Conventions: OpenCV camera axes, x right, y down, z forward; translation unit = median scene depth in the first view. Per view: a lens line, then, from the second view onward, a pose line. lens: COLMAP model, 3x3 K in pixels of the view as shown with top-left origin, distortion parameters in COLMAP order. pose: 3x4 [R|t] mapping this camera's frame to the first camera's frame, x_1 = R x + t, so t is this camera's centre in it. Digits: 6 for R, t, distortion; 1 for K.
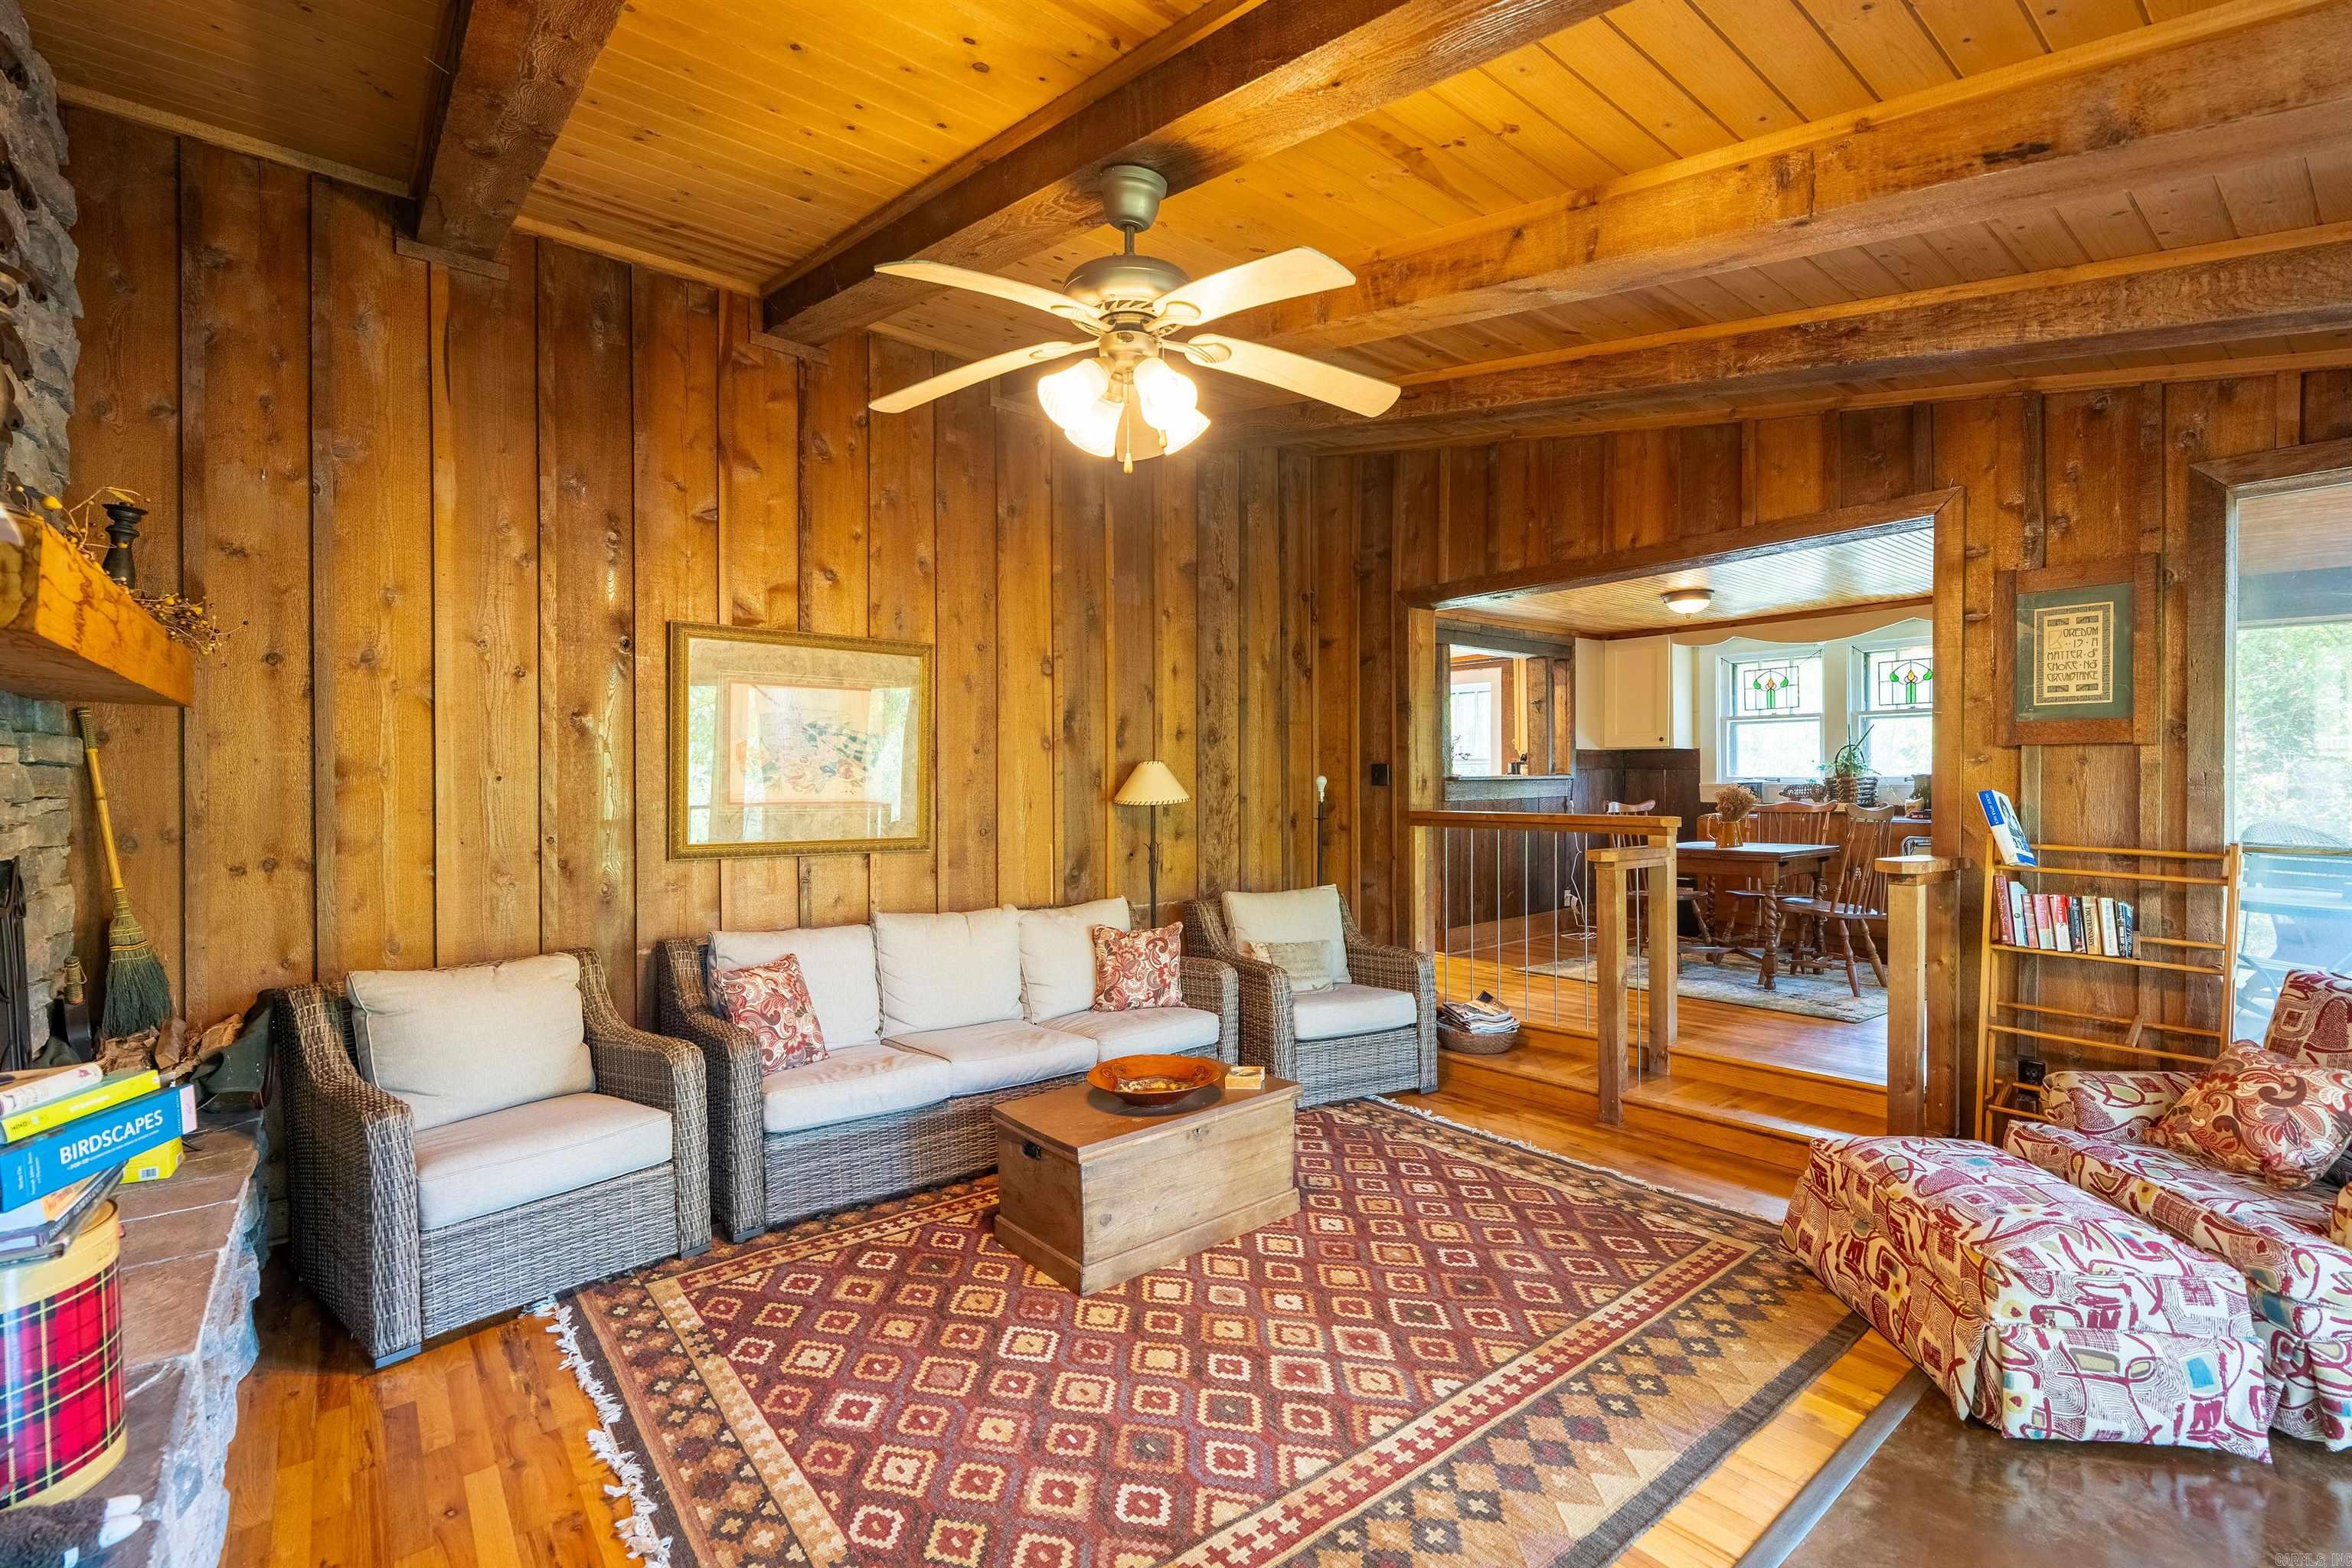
lens RADIAL K [[1051.7, 0, 1173.8], [0, 1051.7, 777.8], [0, 0, 1]] dist [-0.007572, 0.002294]
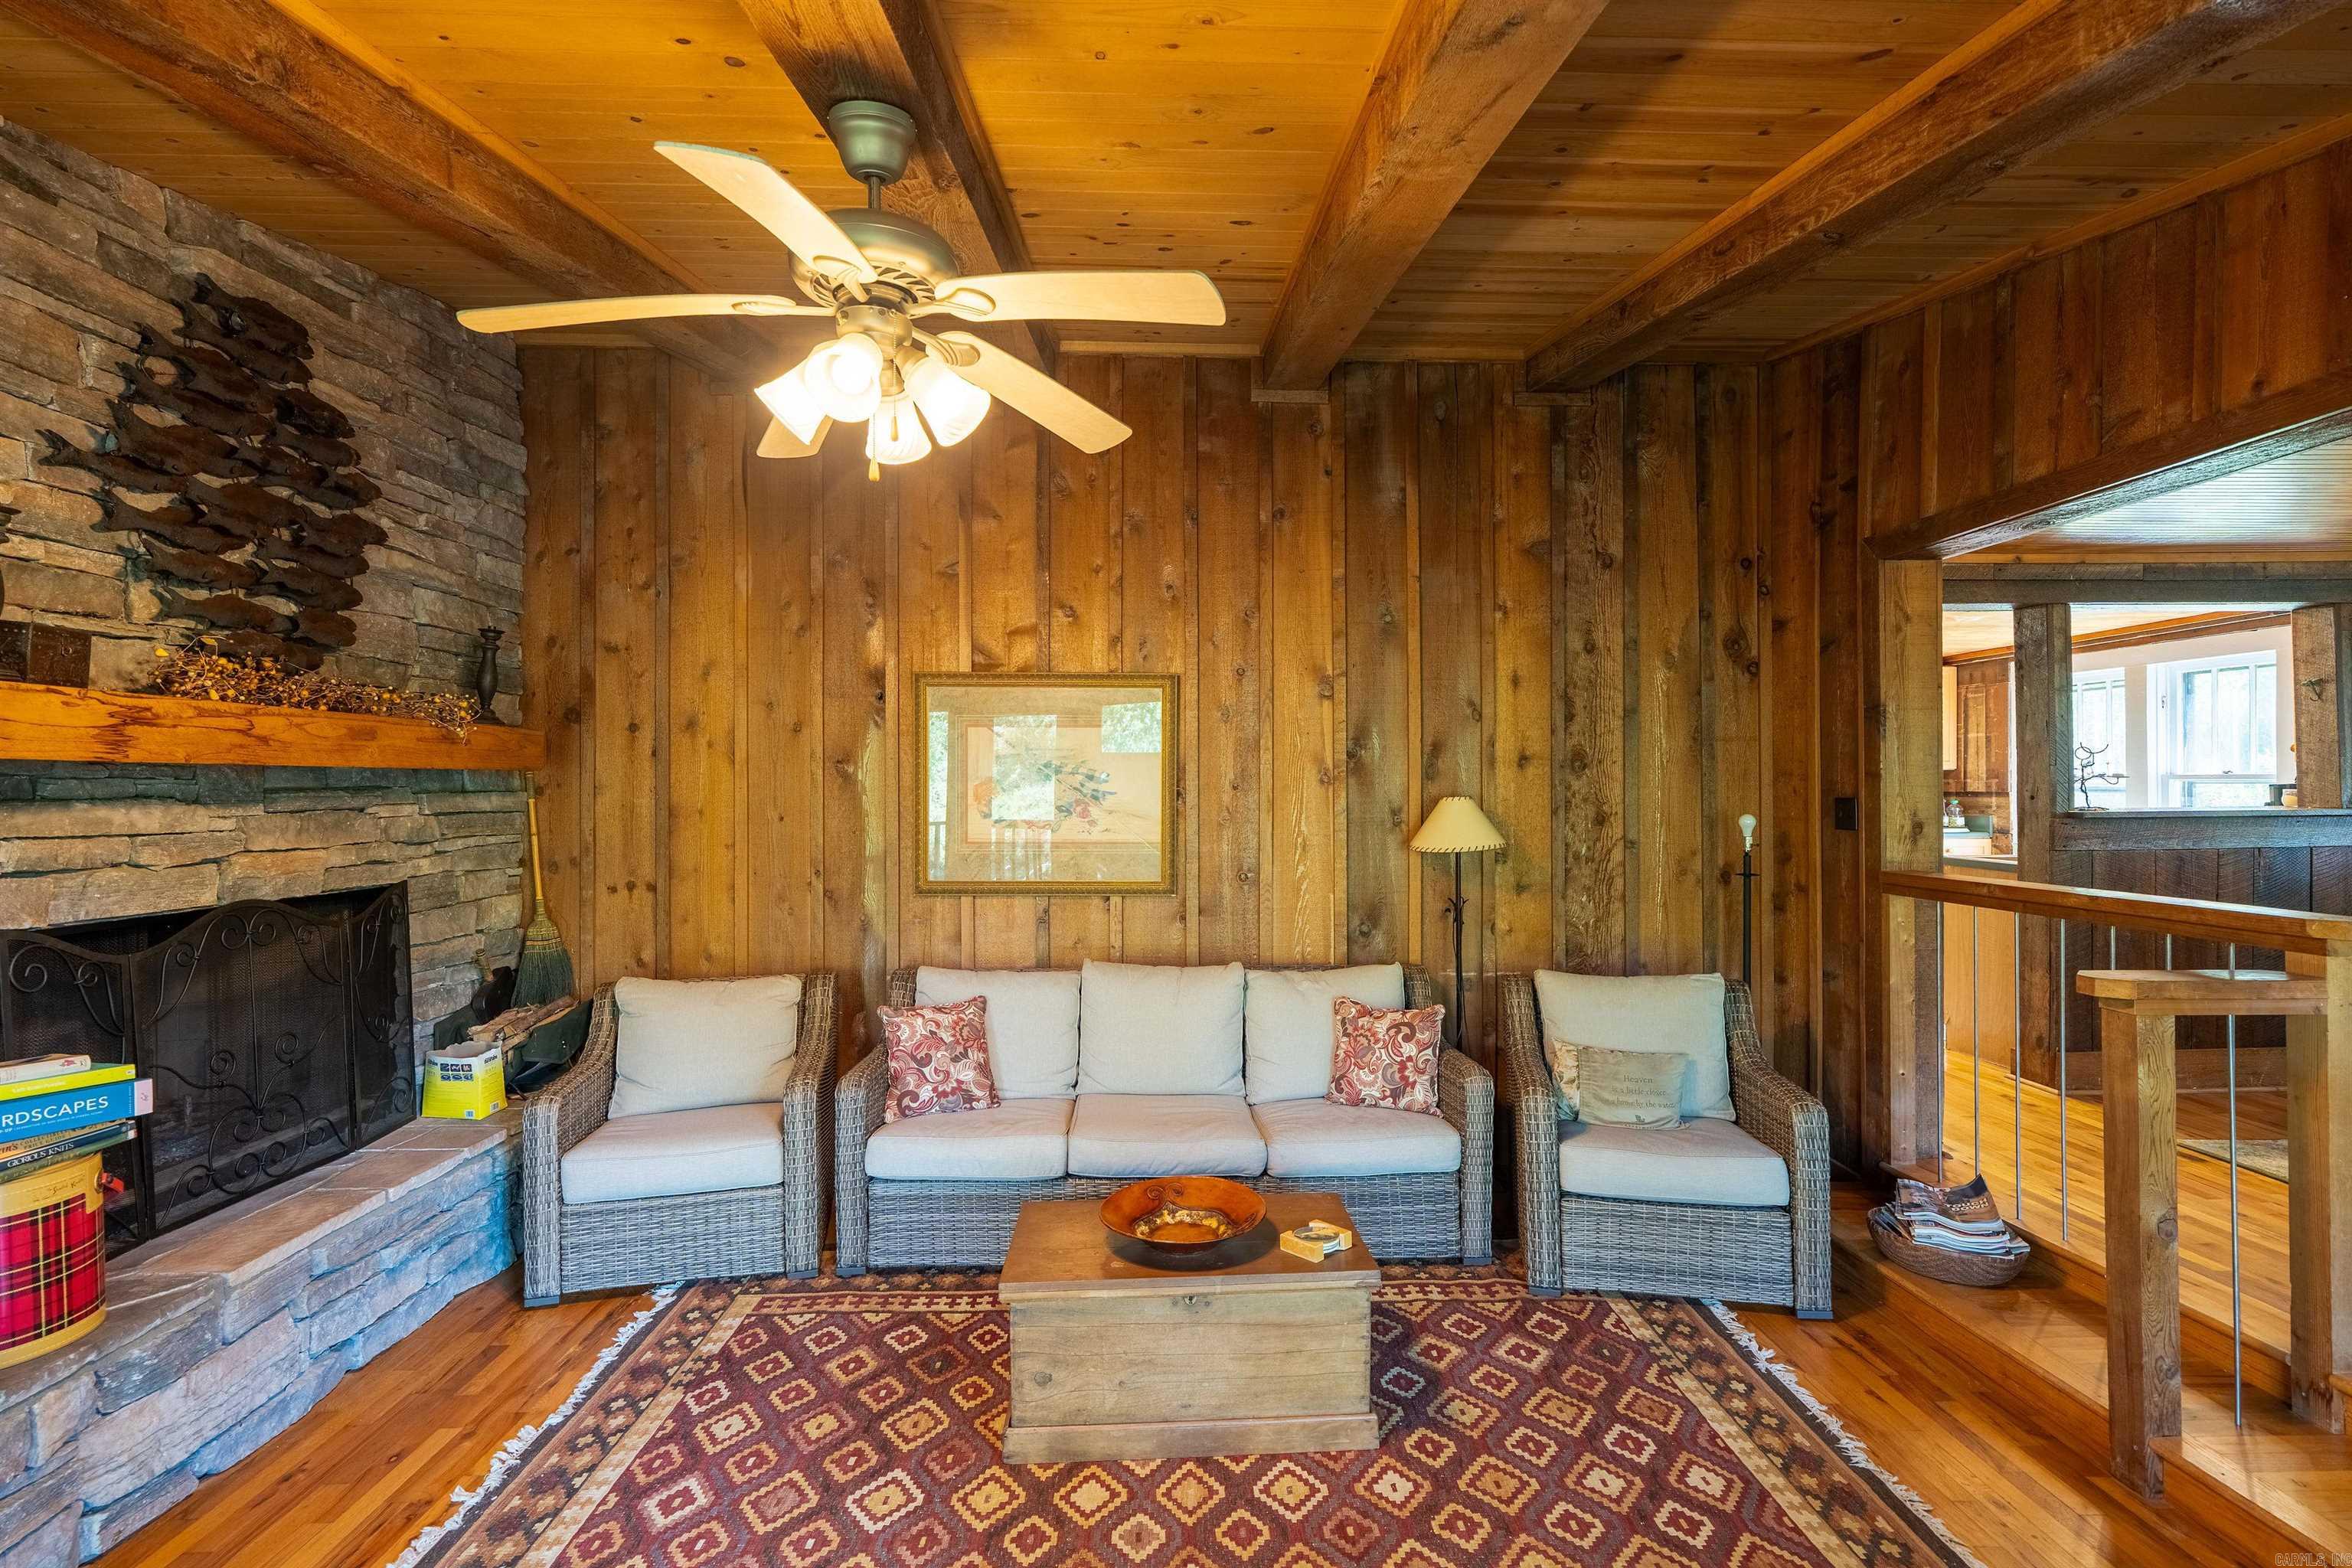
lens RADIAL K [[1051.7, 0, 1180.4], [0, 1051.7, 781.2], [0, 0, 1]] dist [-0.007572, 0.002294]
pose [[0.795173, -0.004297, -0.606368, 0.379366], [0.003133, 0.999991, -0.002978, -0.032974], [0.606375, 0.000468, 0.795179, 0.298995]]
